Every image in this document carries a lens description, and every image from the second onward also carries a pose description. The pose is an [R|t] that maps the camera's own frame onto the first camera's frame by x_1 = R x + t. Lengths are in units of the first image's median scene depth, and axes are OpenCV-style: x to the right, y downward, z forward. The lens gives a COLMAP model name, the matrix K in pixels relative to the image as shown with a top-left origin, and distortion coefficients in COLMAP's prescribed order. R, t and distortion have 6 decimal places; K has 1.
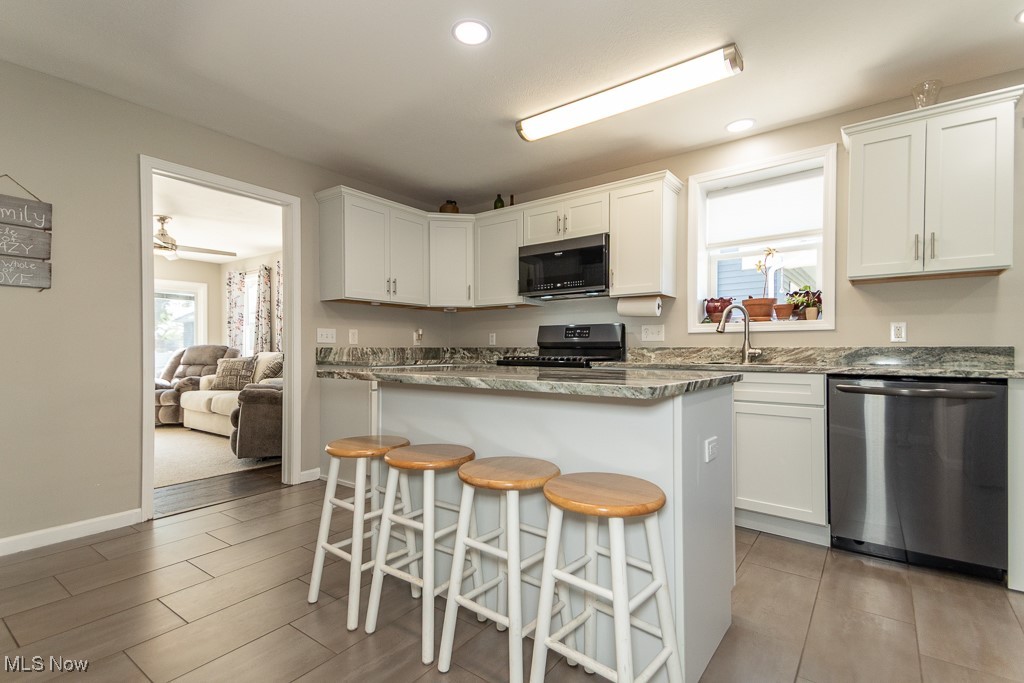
lens RADIAL K [[477.0, 0, 508.5], [0, 477.0, 346.4], [0, 0, 1]] dist [0.056522, -0.010060]
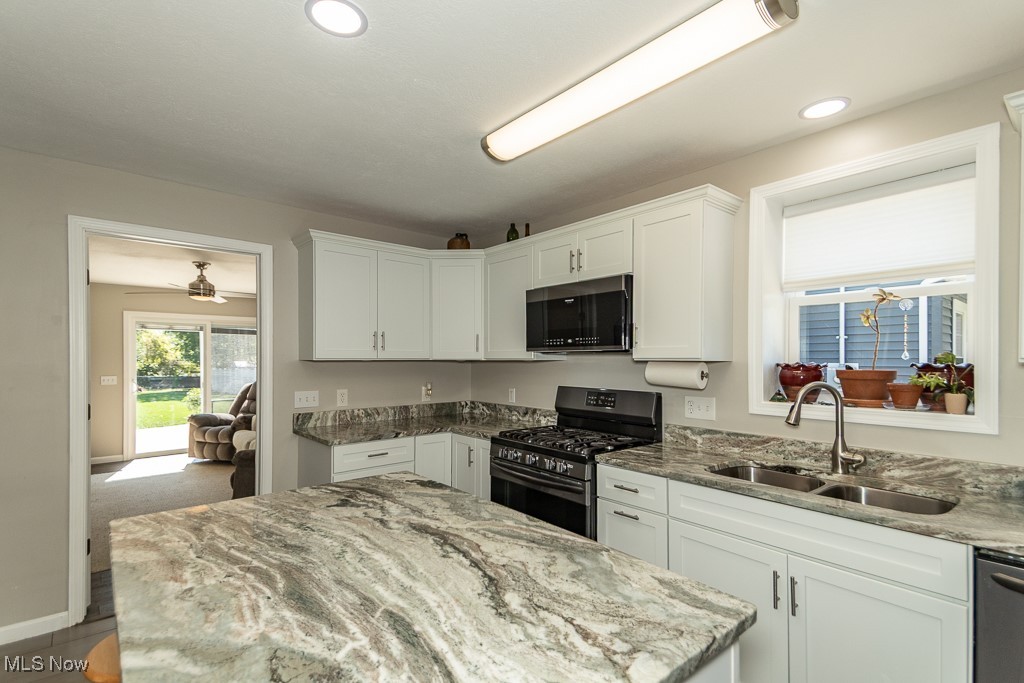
lens RADIAL K [[477.0, 0, 510.1], [0, 477.0, 353.8], [0, 0, 1]] dist [0.056522, -0.010060]
pose [[0.976790, -0.000030, -0.214200, 0.175675], [-0.001360, 0.999979, -0.006344, -0.102609], [0.214196, 0.006488, 0.976769, 0.229974]]
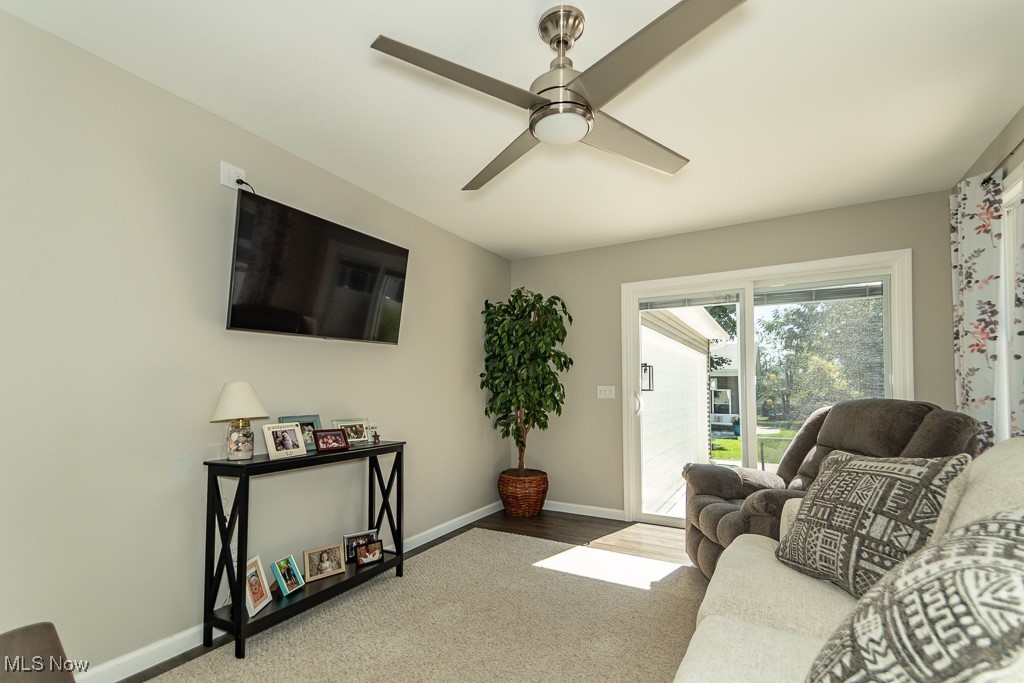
lens RADIAL K [[477.0, 0, 507.6], [0, 477.0, 382.4], [0, 0, 1]] dist [0.056522, -0.010060]
pose [[0.144210, -0.015150, -0.989431, -0.546677], [0.008266, 0.999866, -0.014105, -0.025328], [0.989513, -0.006145, 0.144316, 1.289000]]
